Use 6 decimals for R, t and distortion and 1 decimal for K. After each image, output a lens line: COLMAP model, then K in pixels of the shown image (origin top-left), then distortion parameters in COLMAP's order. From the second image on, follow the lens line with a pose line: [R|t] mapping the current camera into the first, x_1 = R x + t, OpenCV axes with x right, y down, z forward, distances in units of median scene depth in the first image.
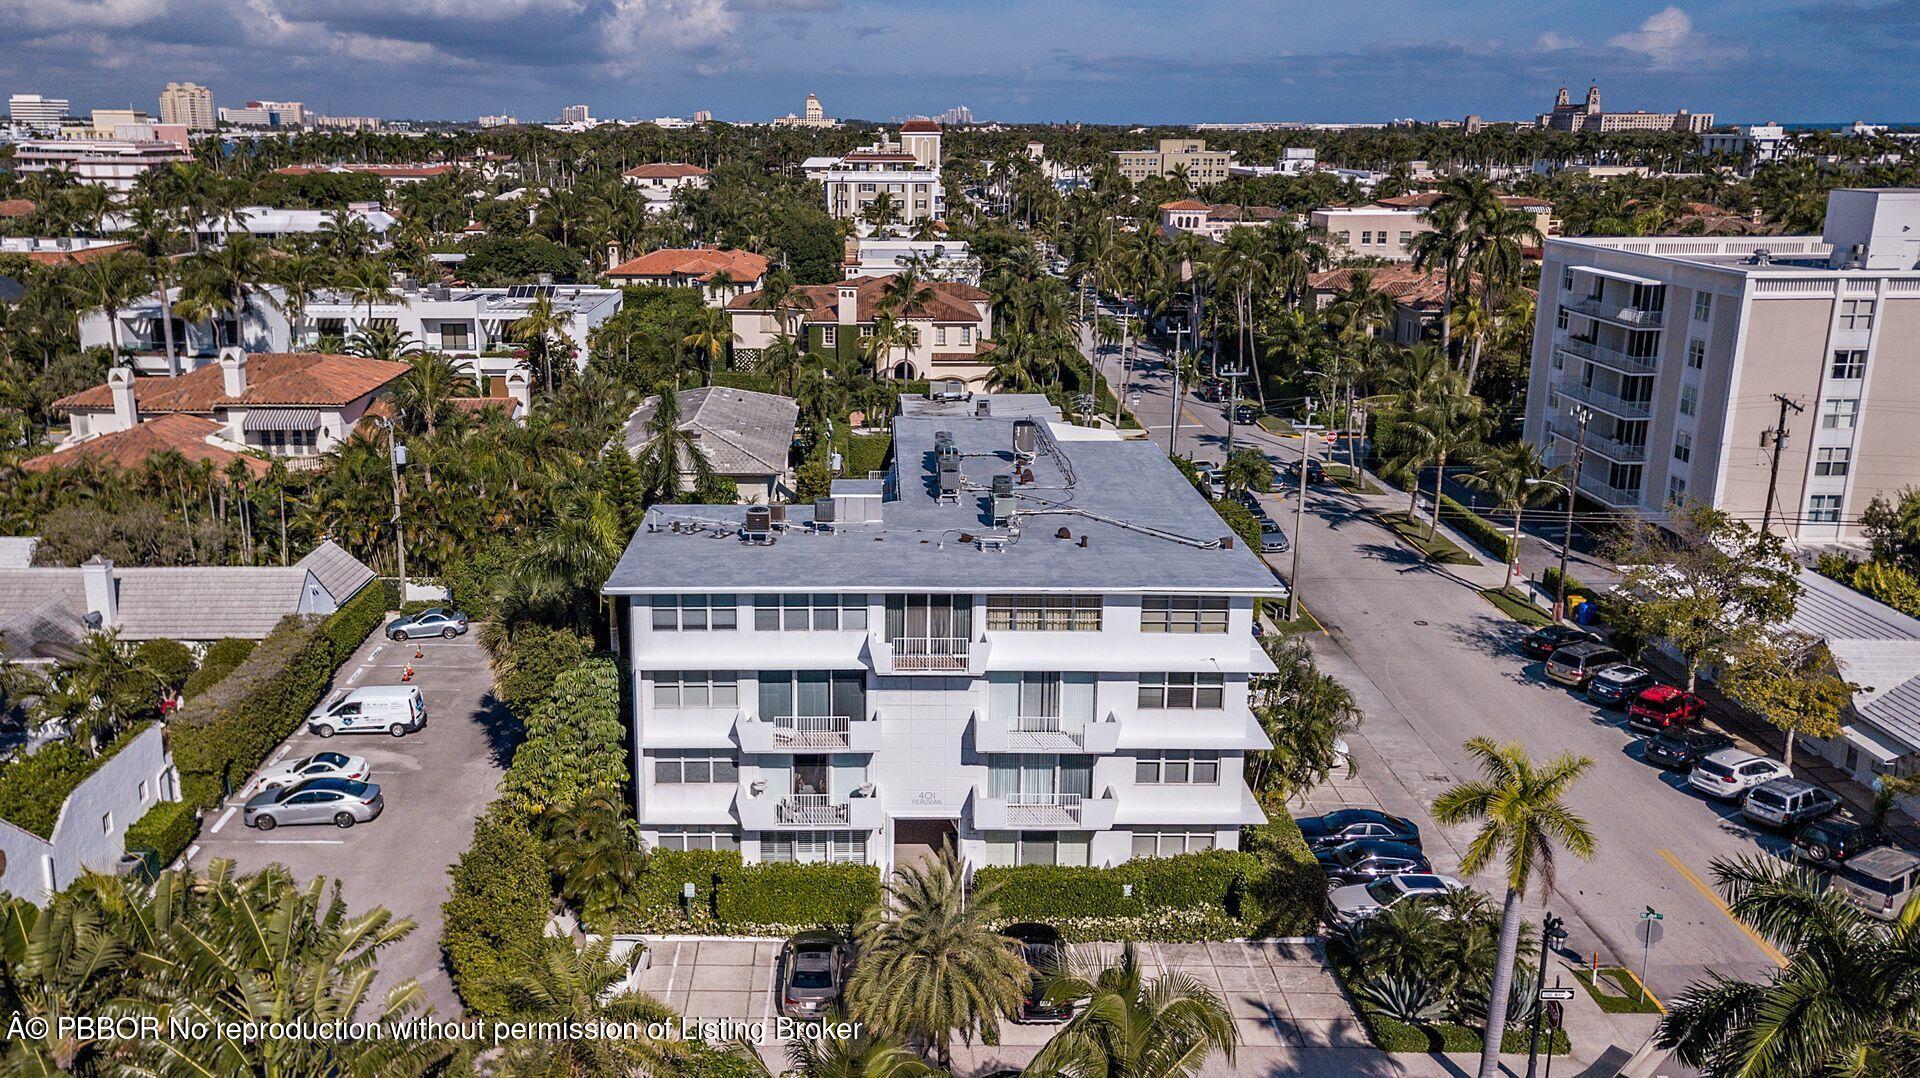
lens RADIAL K [[1562.6, 0, 865.6], [0, 1562.6, 496.3], [0, 0, 1]] dist [0.019910, 0.002071]
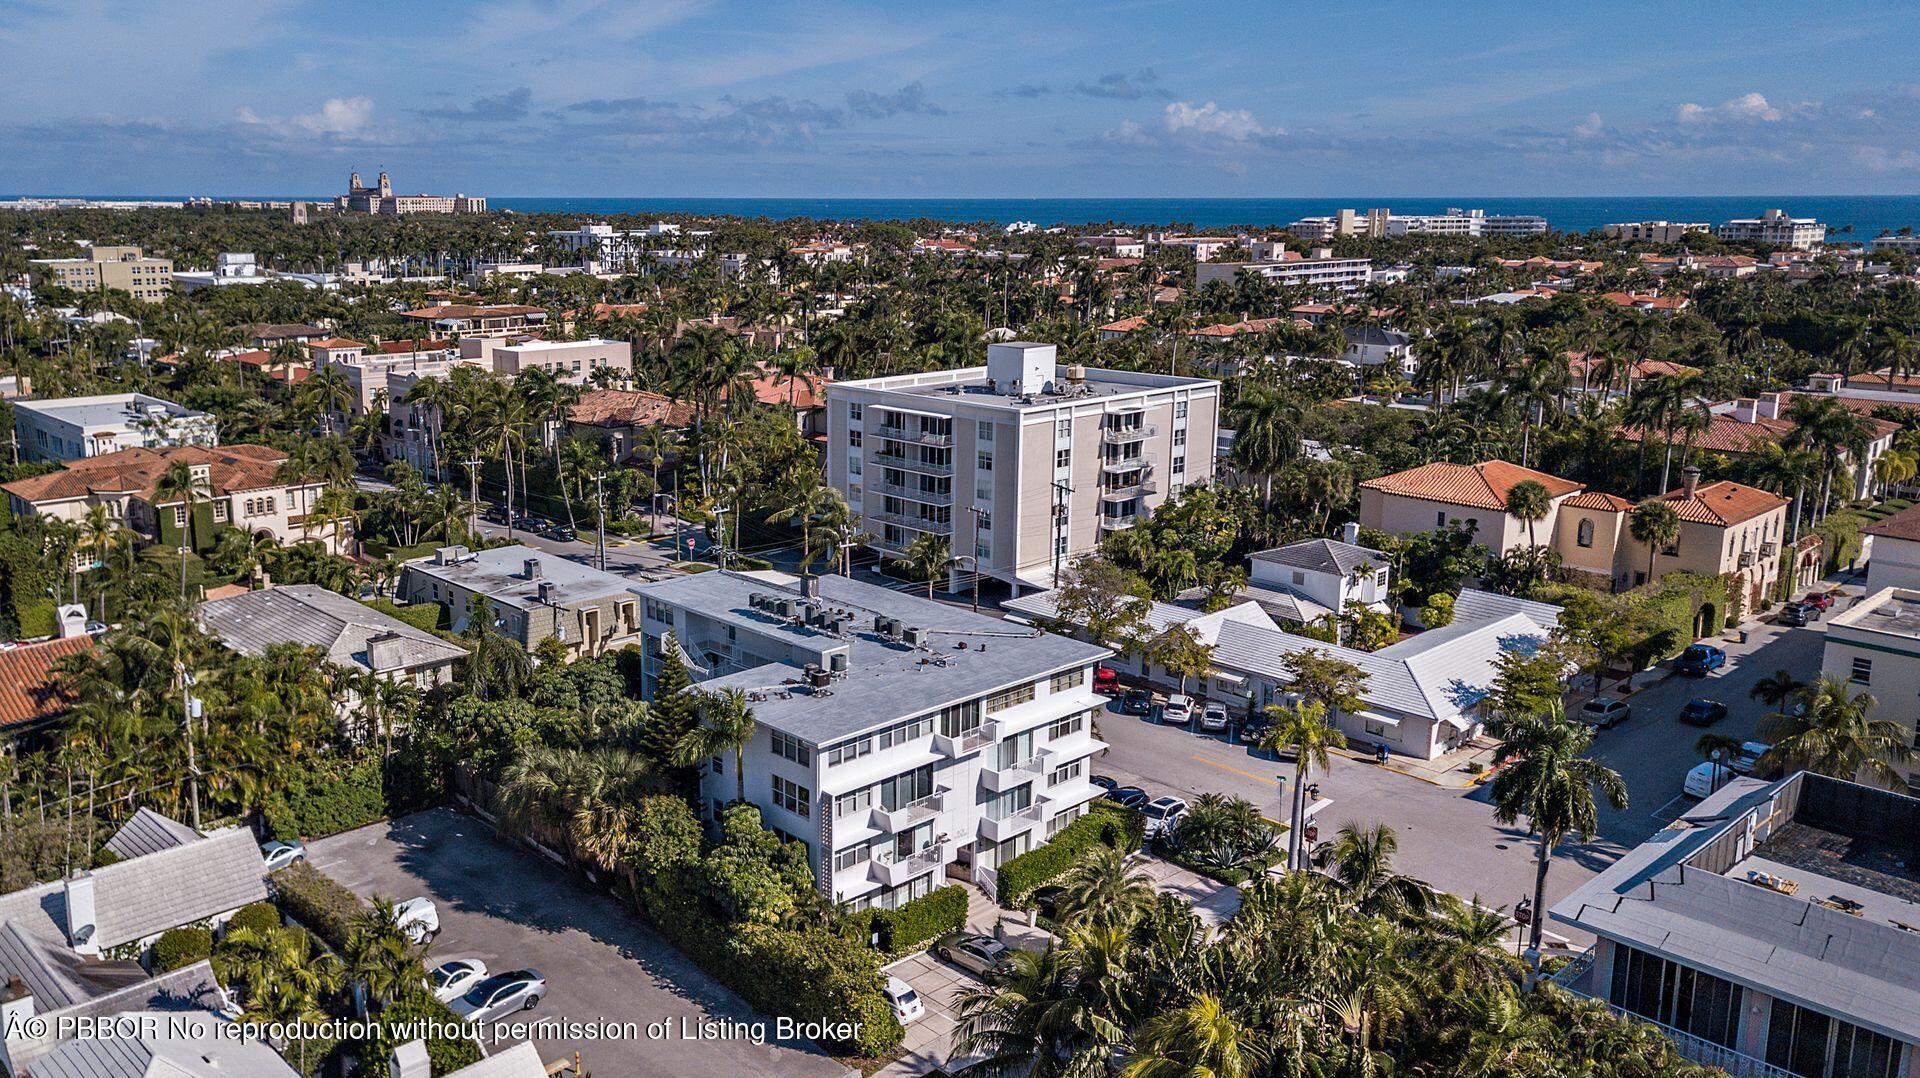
lens RADIAL K [[1562.6, 0, 865.6], [0, 1562.6, 496.3], [0, 0, 1]] dist [0.019910, 0.002071]
pose [[0.725281, -0.130180, 0.676032, -1.027865], [0.156440, 0.987435, 0.022309, -0.184252], [-0.670443, 0.089578, 0.736534, -0.098813]]
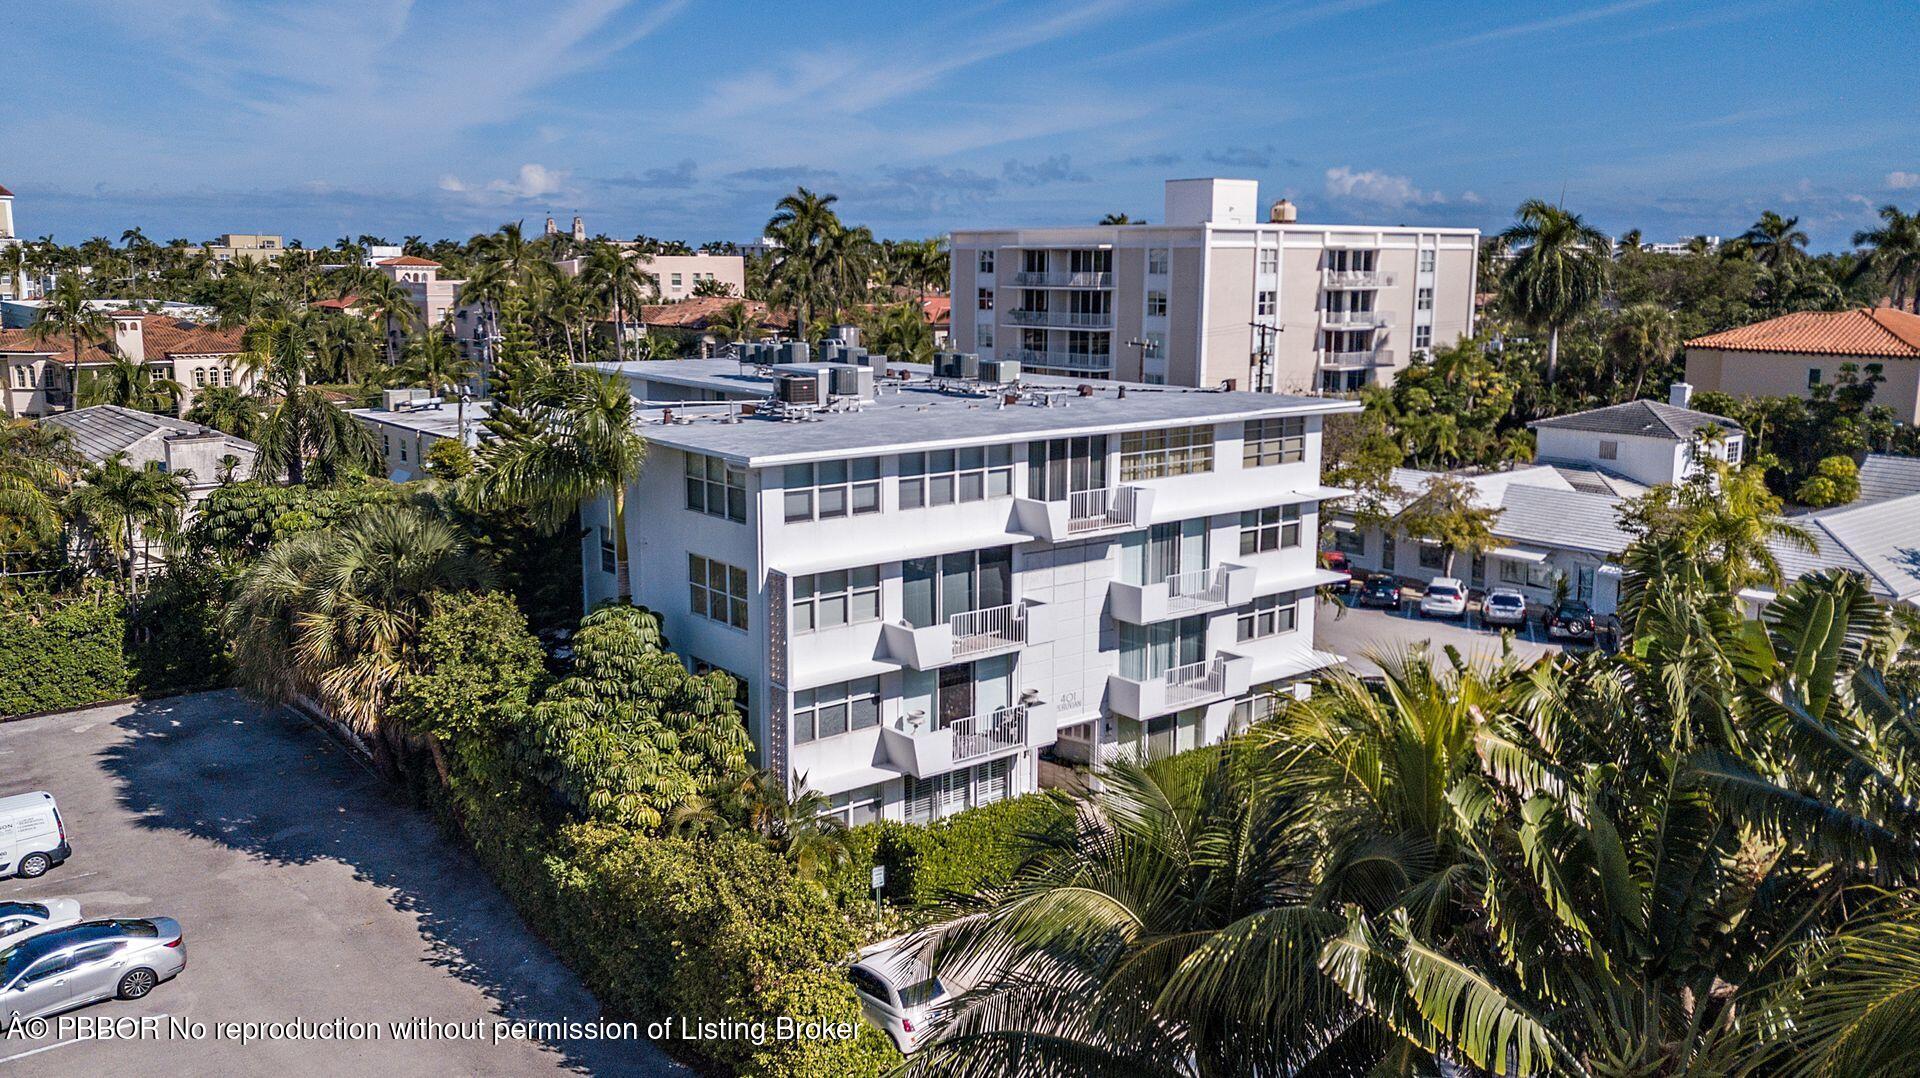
lens RADIAL K [[1529.2, 0, 960.0], [0, 1529.2, 539.0], [0, 0, 1]] dist [0.034085, 0.003384]
pose [[0.771687, -0.111401, 0.626171, -0.494274], [0.147993, 0.988967, -0.006440, 0.107344], [-0.618545, 0.097639, 0.779659, 0.409453]]
